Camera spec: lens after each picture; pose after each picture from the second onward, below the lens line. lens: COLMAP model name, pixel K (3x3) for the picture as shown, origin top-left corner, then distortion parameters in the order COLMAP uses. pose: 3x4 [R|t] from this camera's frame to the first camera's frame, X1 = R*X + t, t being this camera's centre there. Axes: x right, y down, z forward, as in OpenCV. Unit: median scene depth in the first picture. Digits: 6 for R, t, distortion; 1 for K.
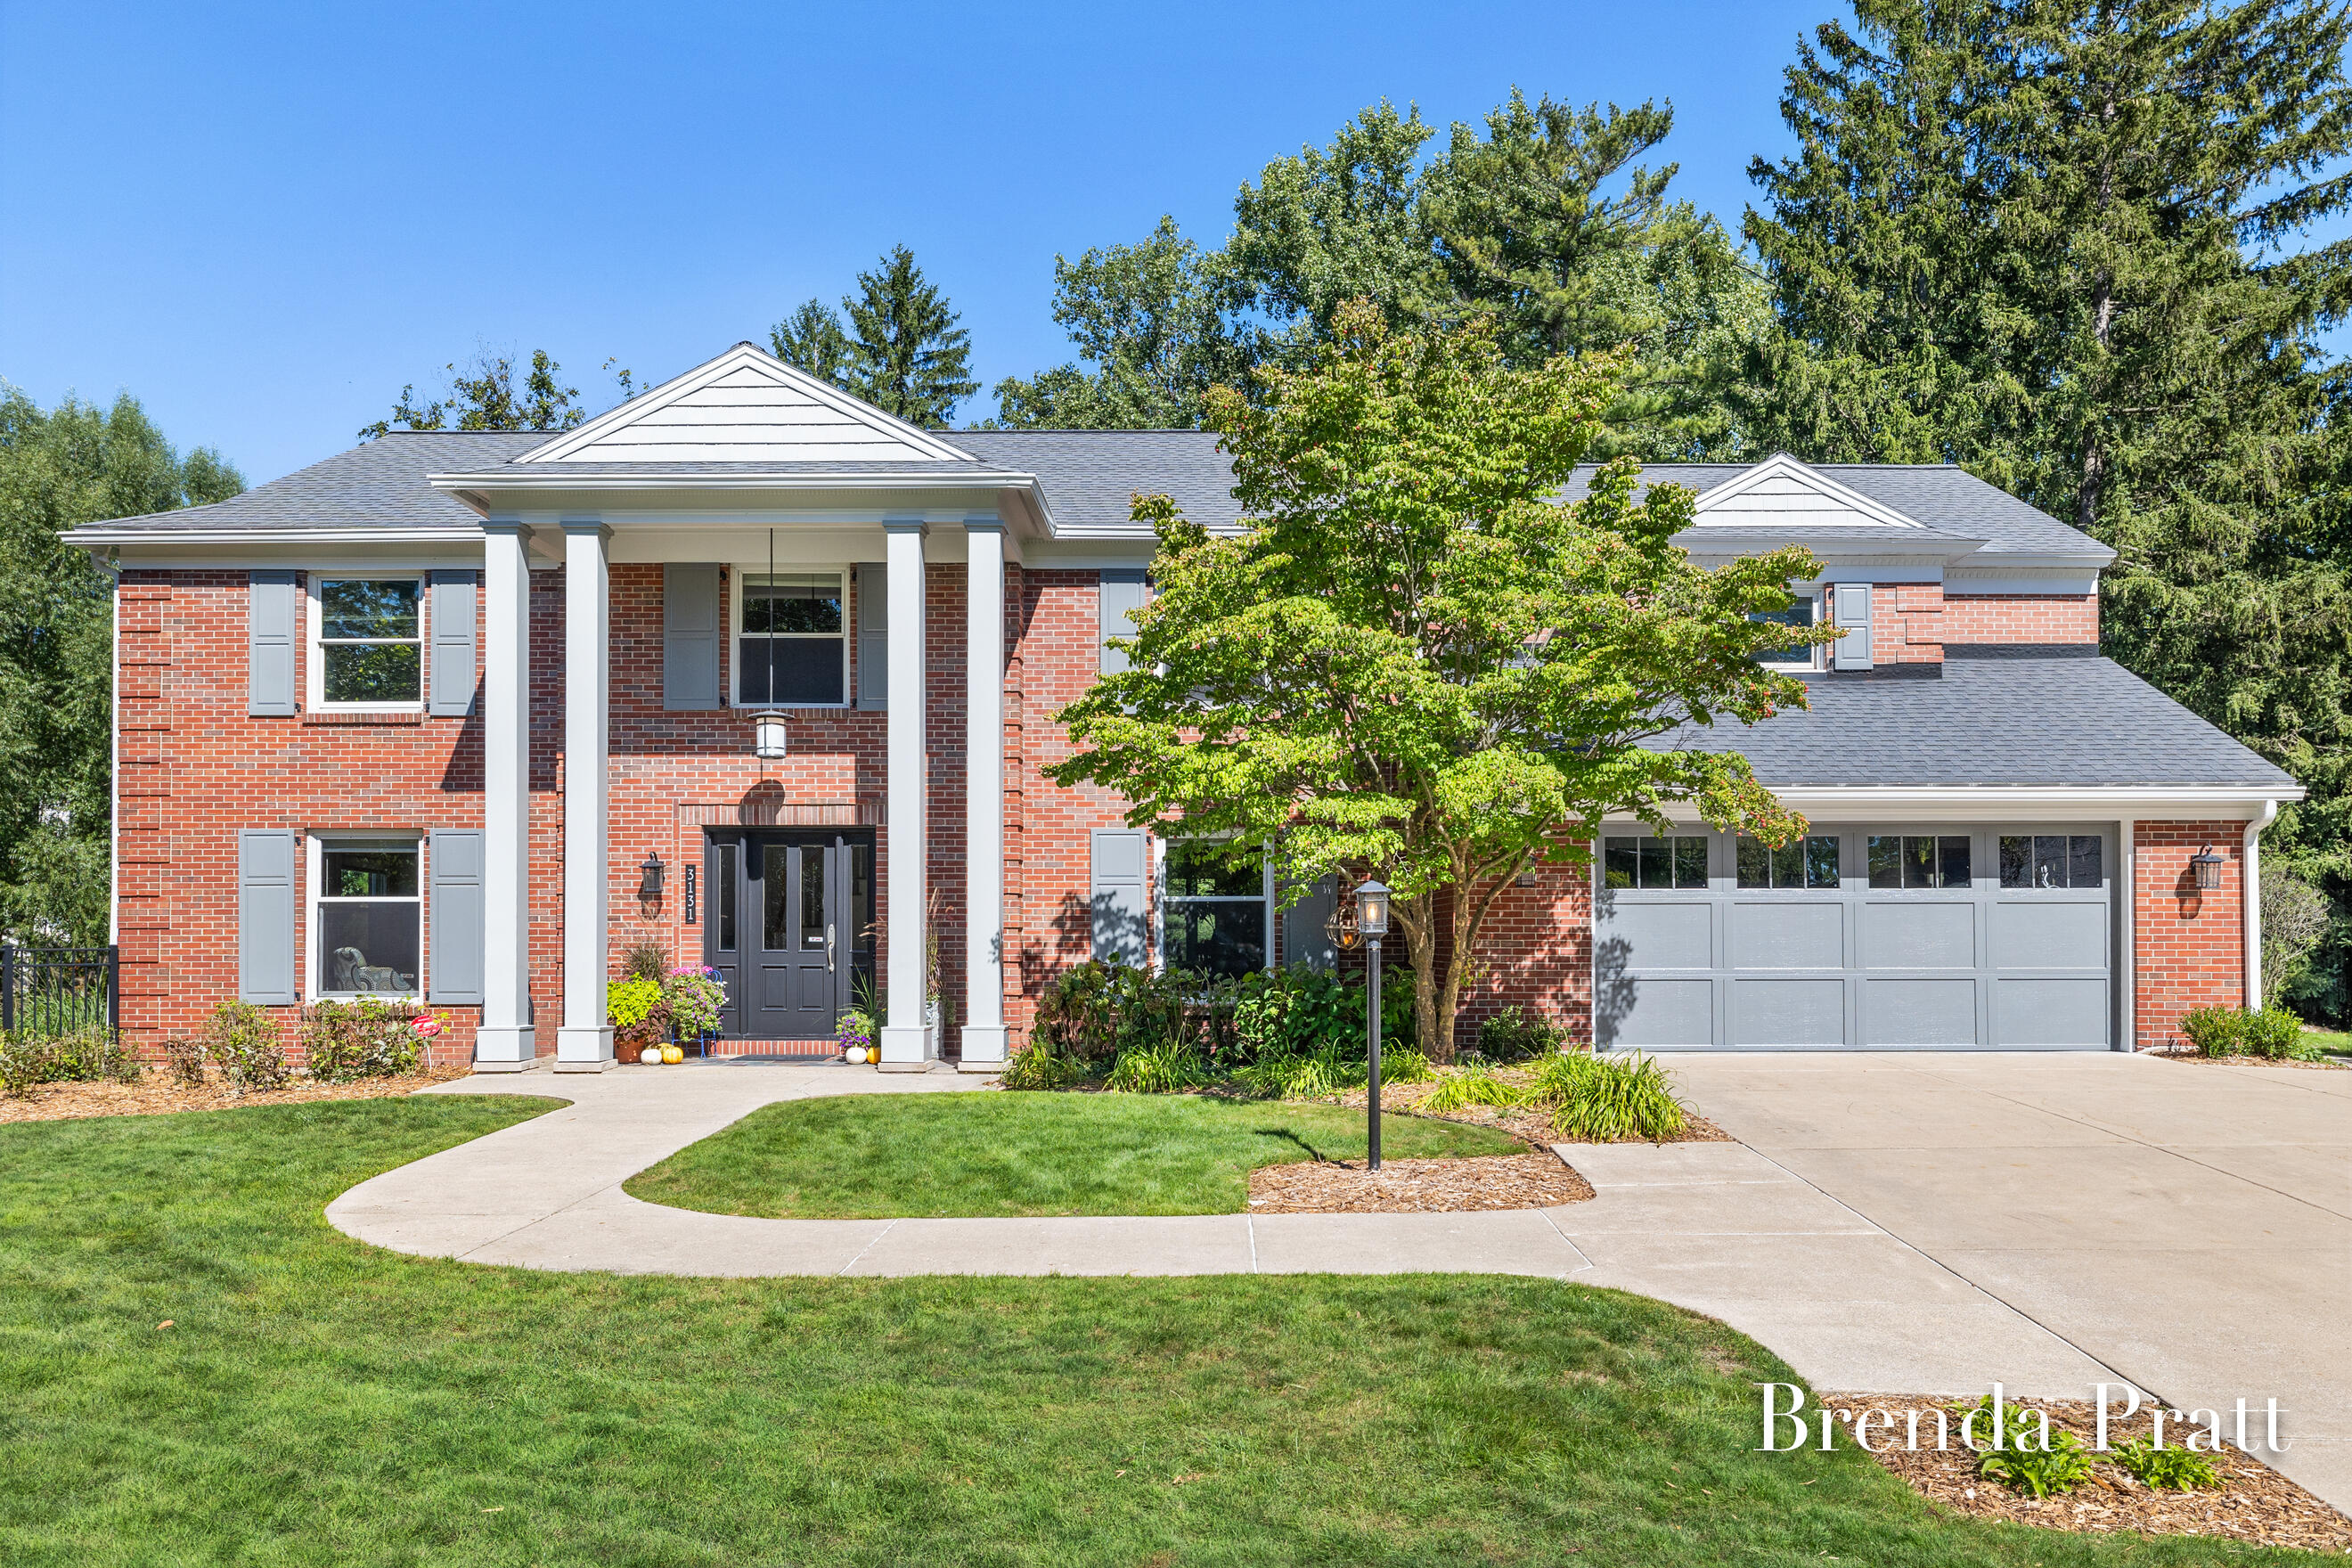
lens RADIAL K [[1701.0, 0, 1175.9], [0, 1701.0, 922.8], [0, 0, 1]] dist [0.006616, 0.000684]
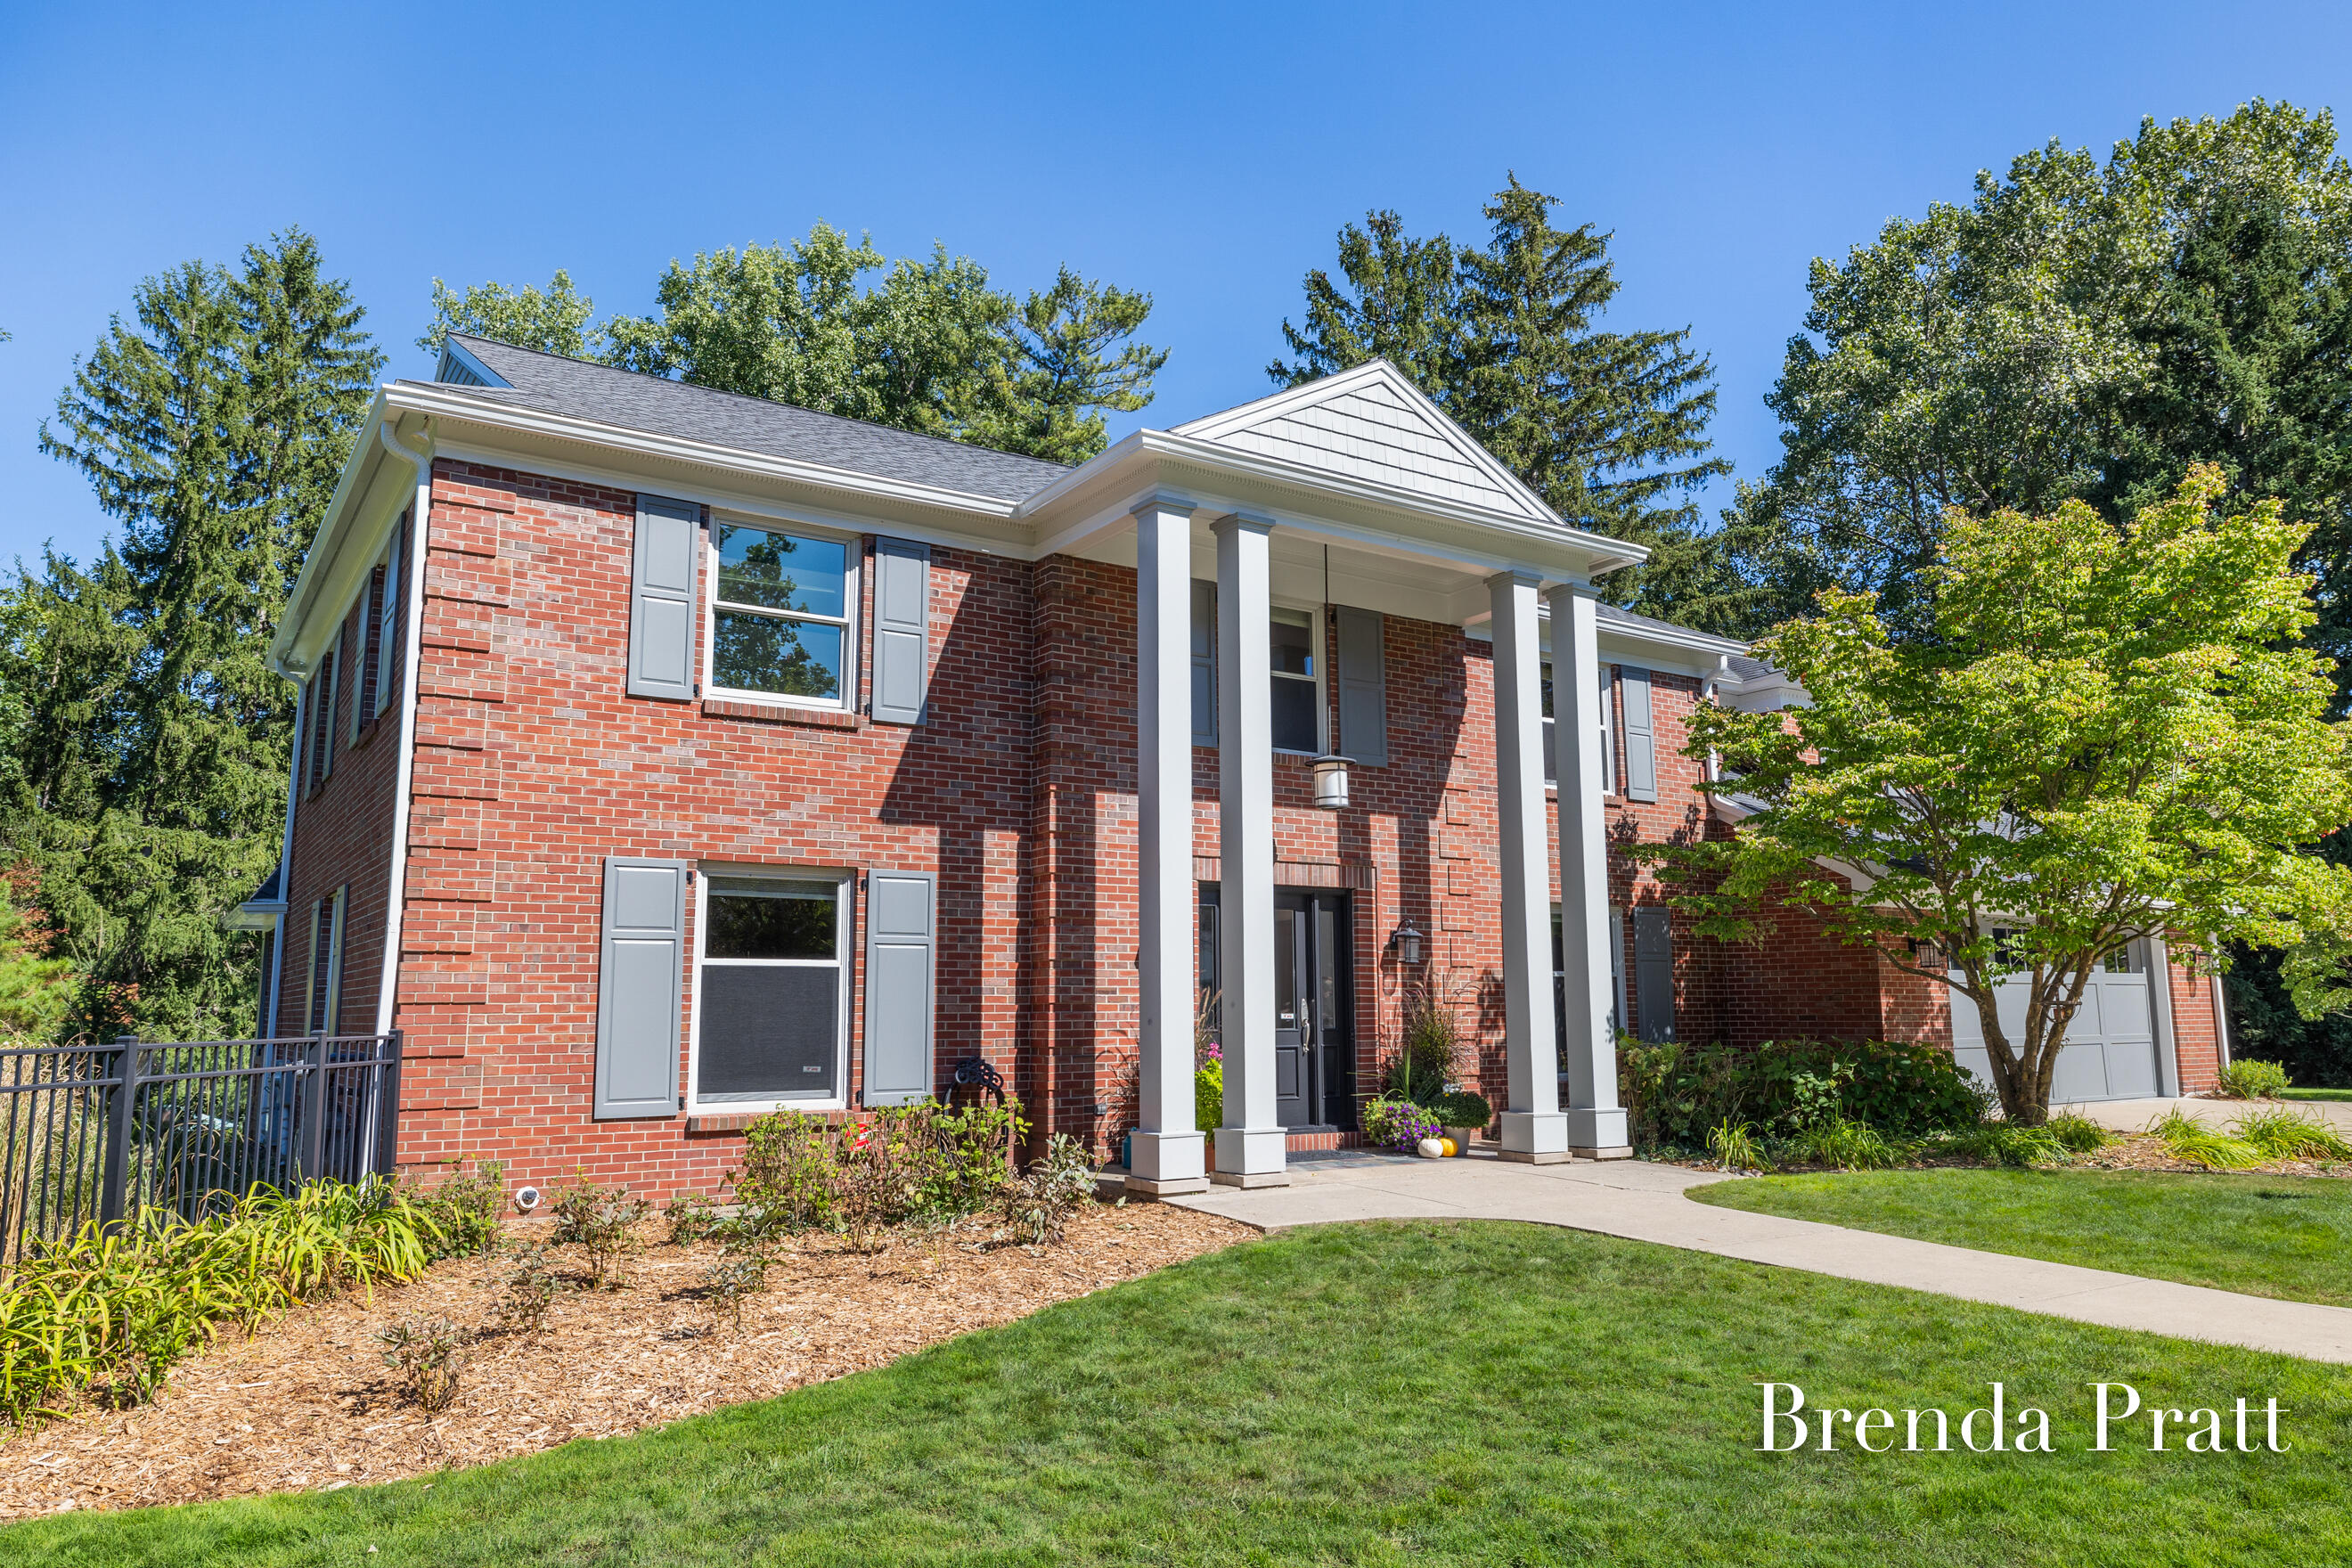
lens RADIAL K [[1563.8, 0, 1176.0], [0, 1563.8, 784.0], [0, 0, 1]] dist [0.000758, 0.000130]
pose [[0.828433, 0.078692, 0.554532, -0.708664], [-0.003557, 0.990800, -0.135286, 0.000301], [-0.560076, 0.110103, 0.821092, 0.354232]]
